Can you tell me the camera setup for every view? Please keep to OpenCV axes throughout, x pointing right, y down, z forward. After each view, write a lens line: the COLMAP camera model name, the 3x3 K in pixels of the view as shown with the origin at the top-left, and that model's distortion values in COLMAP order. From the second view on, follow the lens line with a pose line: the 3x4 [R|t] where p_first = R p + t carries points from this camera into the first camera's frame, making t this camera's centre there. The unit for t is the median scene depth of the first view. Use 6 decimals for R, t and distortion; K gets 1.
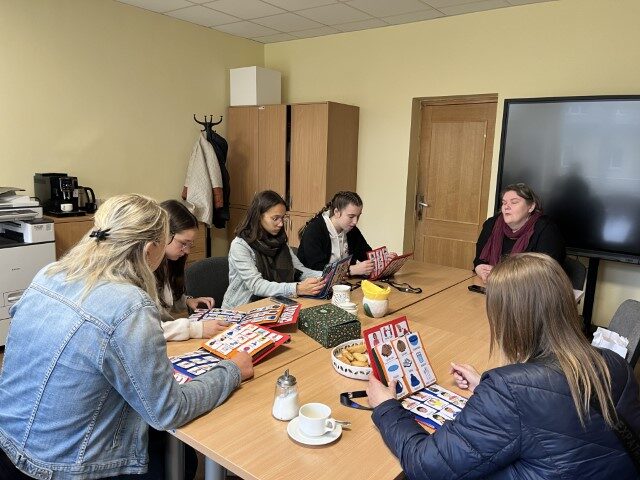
lens RADIAL K [[483.1, 0, 319.3], [0, 483.1, 238.3], [0, 0, 1]] dist [-0.005290, -0.000394]
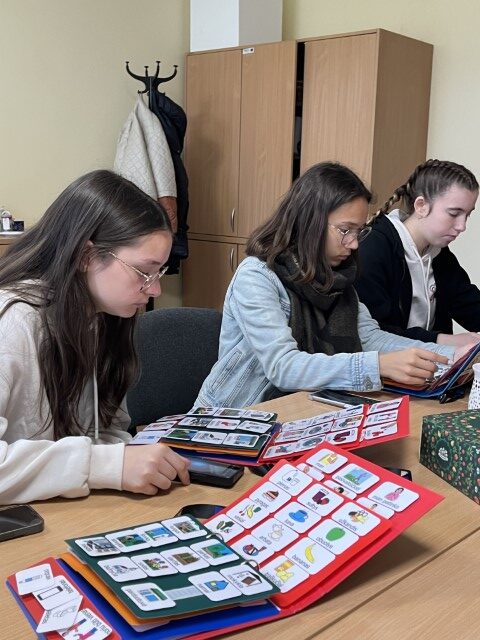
lens RADIAL K [[746.7, 0, 240.0], [0, 746.7, 321.3], [0, 0, 1]] dist [0.023785, 0.000000]
pose [[0.996683, 0.010937, -0.080646, -0.060030], [-0.010564, 0.999931, 0.005049, 0.030091], [0.080696, -0.004180, 0.996730, 0.166731]]
